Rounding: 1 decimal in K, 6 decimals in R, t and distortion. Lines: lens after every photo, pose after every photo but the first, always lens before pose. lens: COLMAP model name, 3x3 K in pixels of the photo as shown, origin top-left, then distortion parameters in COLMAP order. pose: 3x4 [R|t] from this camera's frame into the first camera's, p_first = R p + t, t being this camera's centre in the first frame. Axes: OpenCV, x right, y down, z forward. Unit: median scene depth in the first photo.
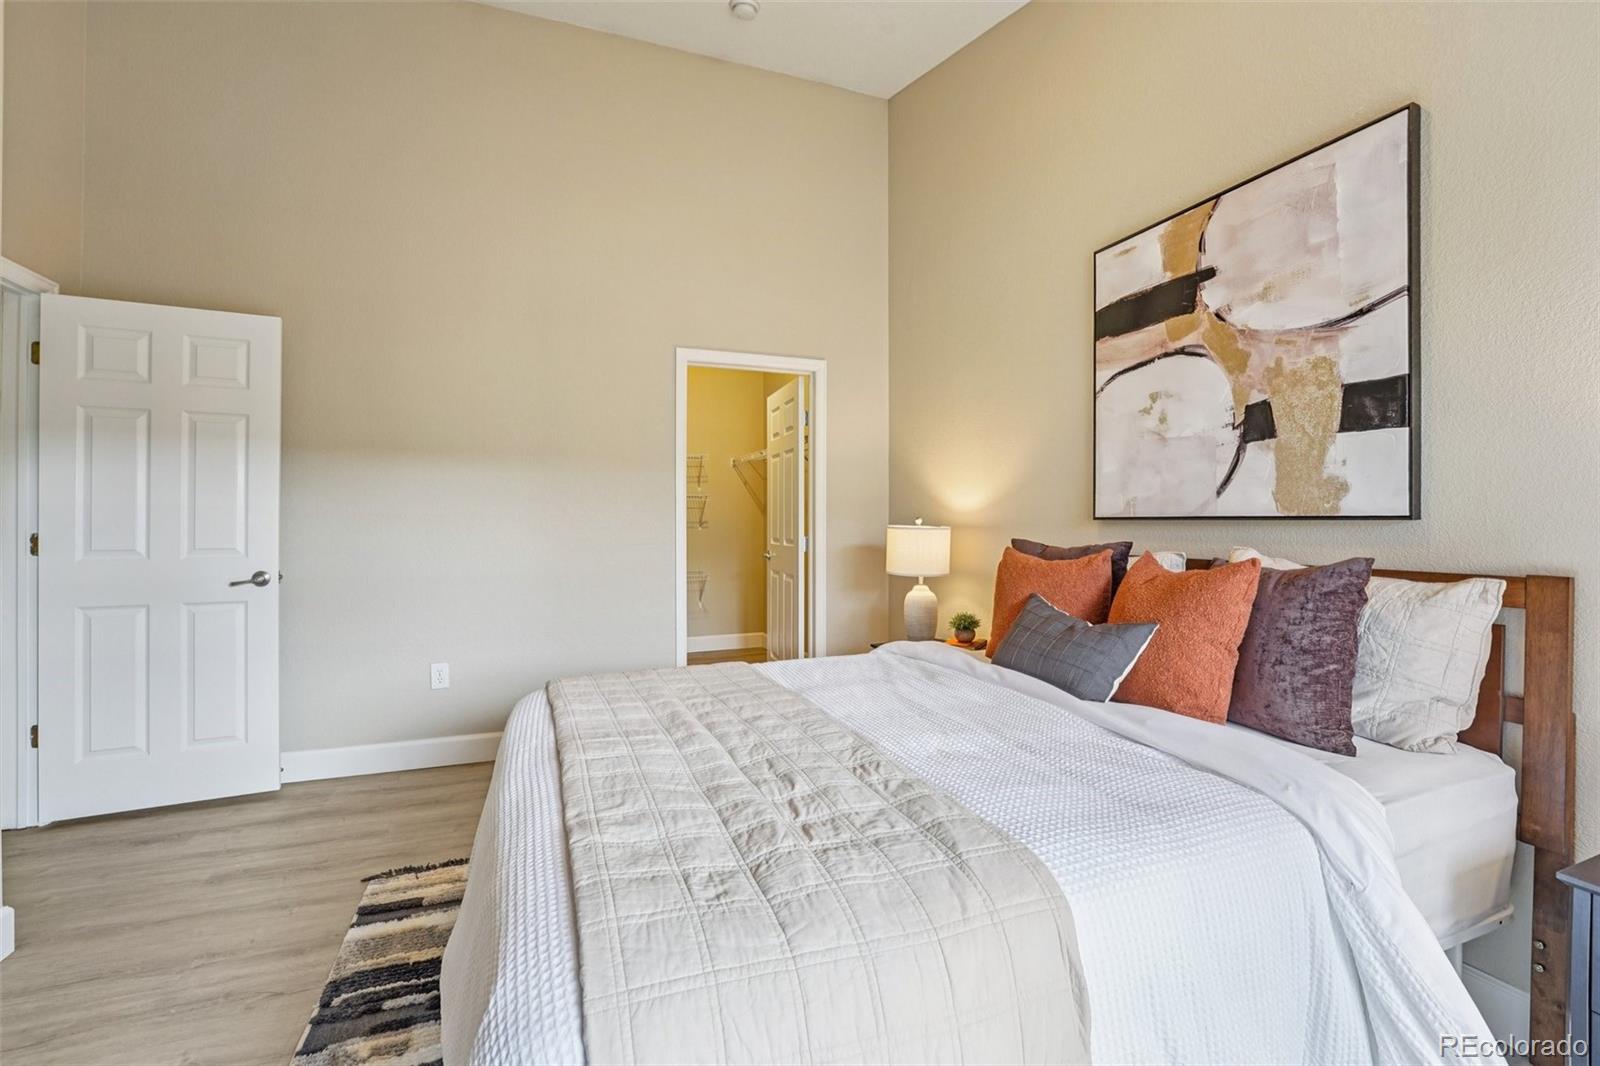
lens RADIAL K [[673.6, 0, 797.0], [0, 673.6, 525.0], [0, 0, 1]] dist [-0.030549, 0.004941]
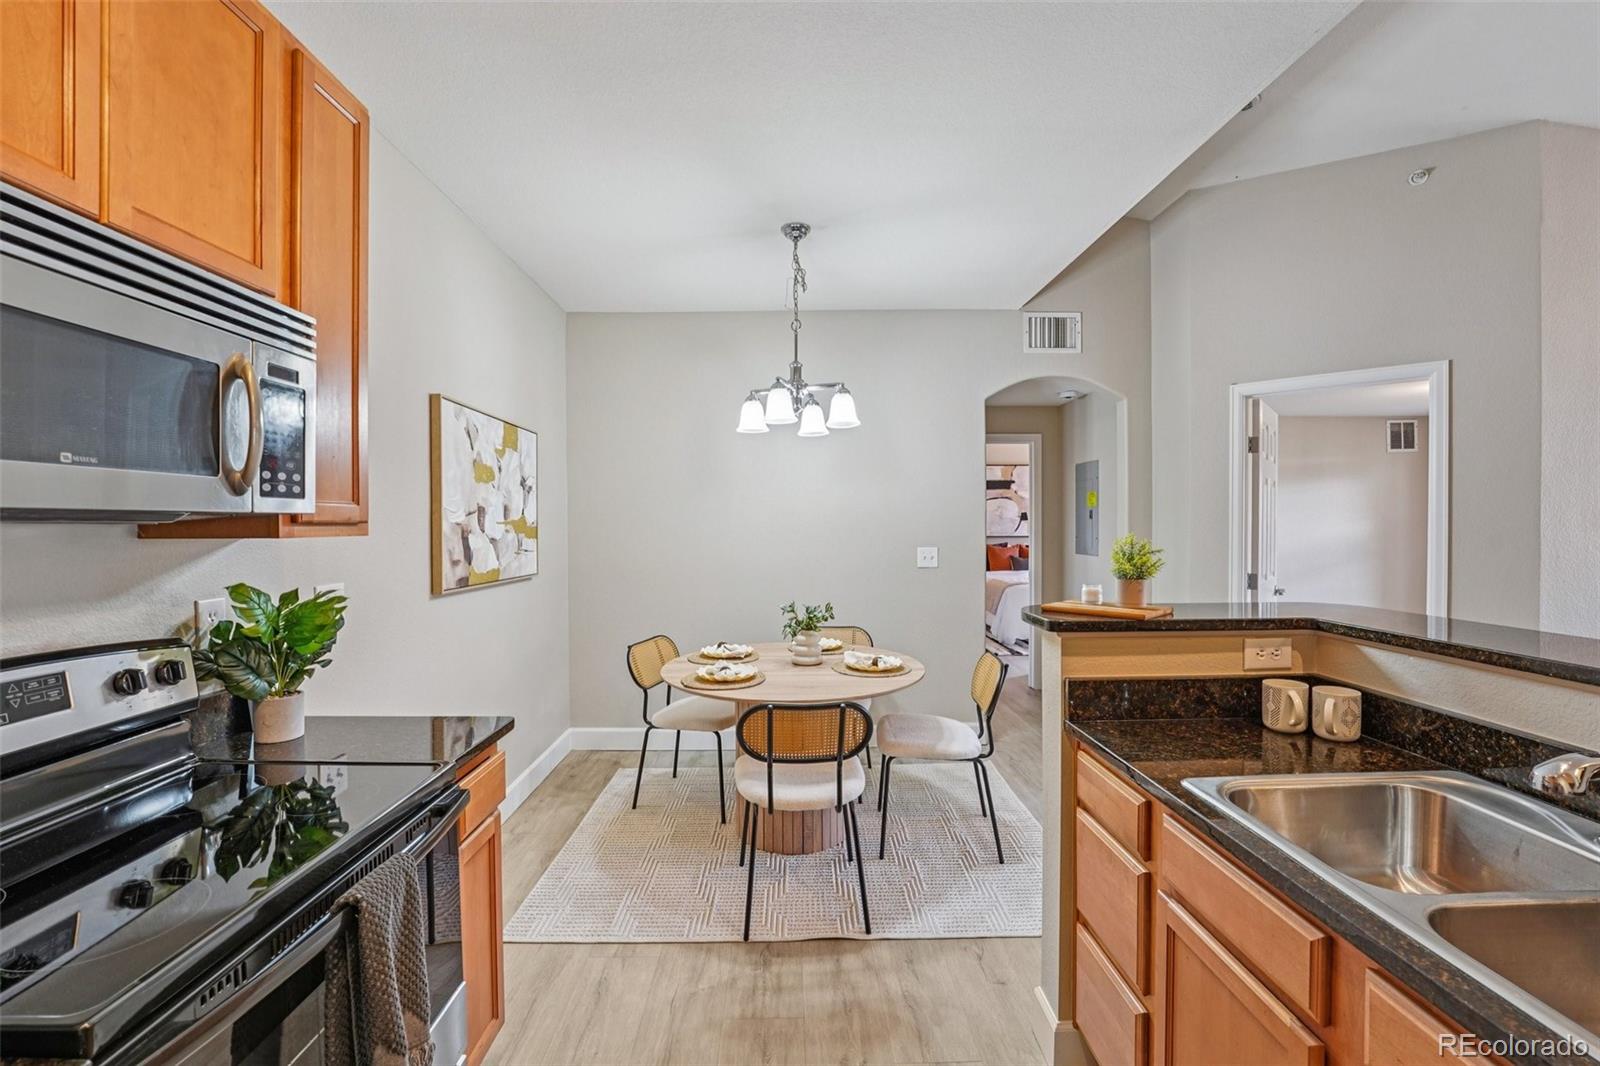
lens RADIAL K [[673.6, 0, 791.5], [0, 673.6, 533.8], [0, 0, 1]] dist [-0.030549, 0.004941]
pose [[0.347016, -0.010003, 0.937806, -3.914961], [0.007641, 0.999940, 0.007838, -0.070390], [-0.937828, 0.004445, 0.347072, 0.790500]]
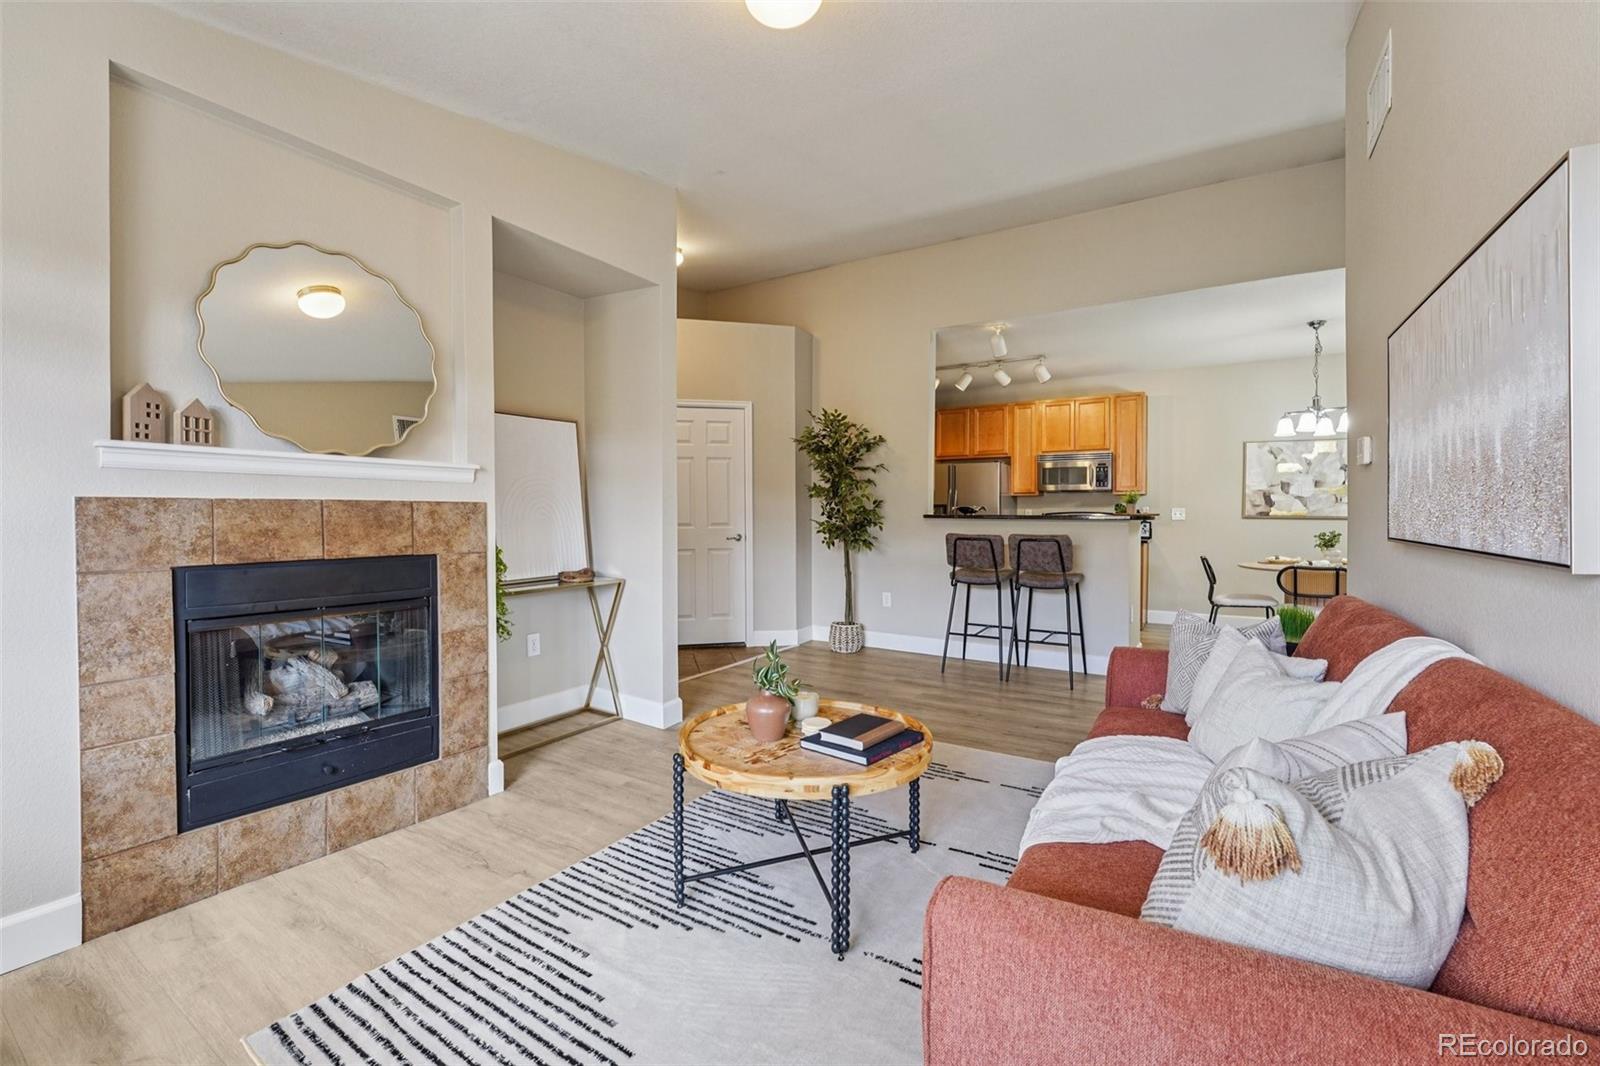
lens RADIAL K [[673.6, 0, 778.9], [0, 673.6, 522.1], [0, 0, 1]] dist [-0.030549, 0.004941]
pose [[0.583599, 0.017995, -0.811843, -1.826641], [-0.007443, 0.999831, 0.016812, 0.025853], [0.812008, -0.003768, 0.583634, -1.724059]]
